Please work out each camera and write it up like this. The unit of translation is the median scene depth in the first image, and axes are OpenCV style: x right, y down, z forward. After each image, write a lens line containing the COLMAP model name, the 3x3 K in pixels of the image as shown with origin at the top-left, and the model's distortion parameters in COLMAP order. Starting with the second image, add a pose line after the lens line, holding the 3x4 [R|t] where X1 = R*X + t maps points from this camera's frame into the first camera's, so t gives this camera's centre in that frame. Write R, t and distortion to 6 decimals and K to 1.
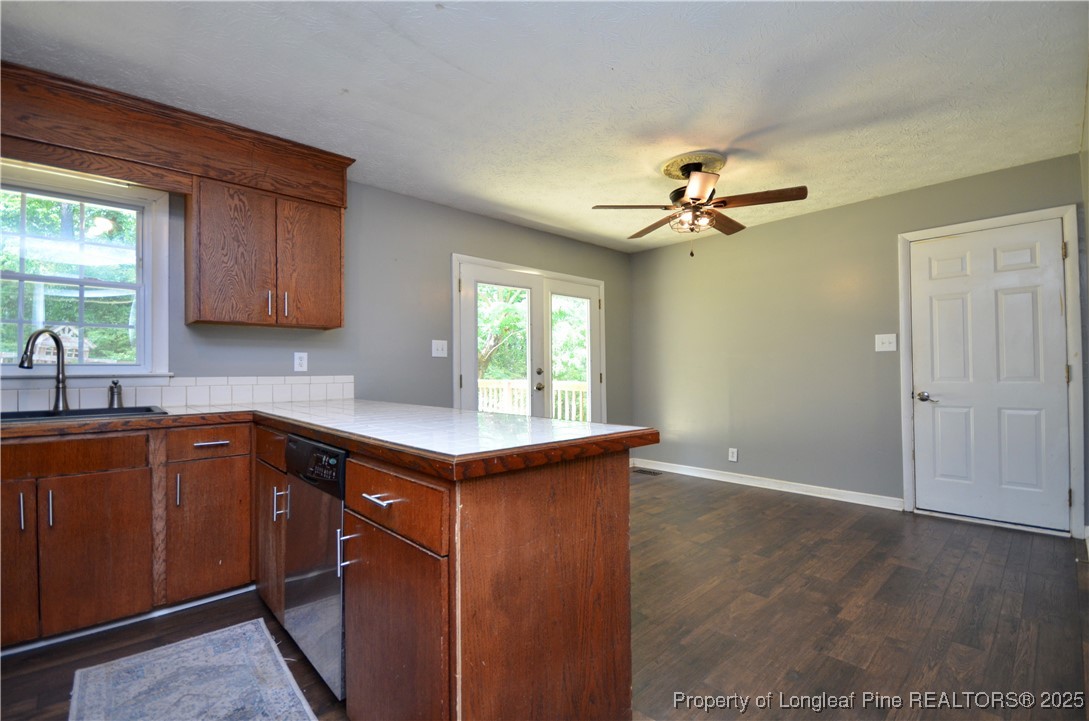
lens RADIAL K [[475.7, 0, 538.2], [0, 475.7, 365.8], [0, 0, 1]] dist [0.004399, -0.008481]
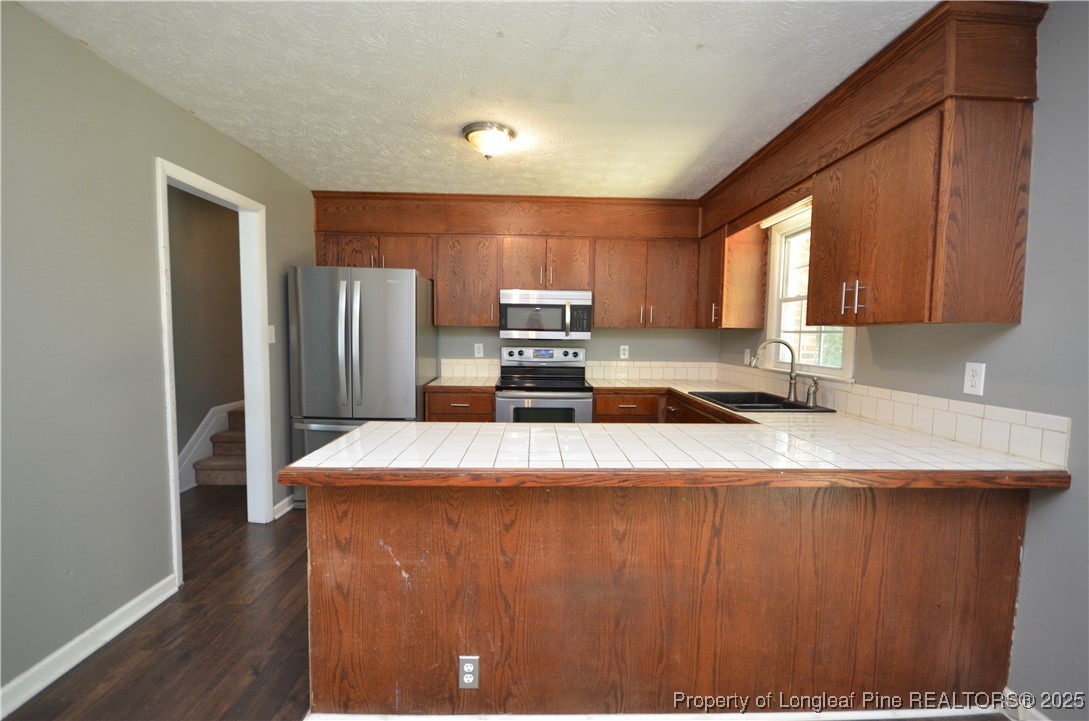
lens RADIAL K [[475.7, 0, 541.4], [0, 475.7, 364.8], [0, 0, 1]] dist [0.004399, -0.008481]
pose [[-0.661496, 0.048786, -0.748360, 0.345486], [0.001482, 0.997965, 0.063748, -0.074386], [0.749947, 0.041060, -0.660222, 1.145451]]
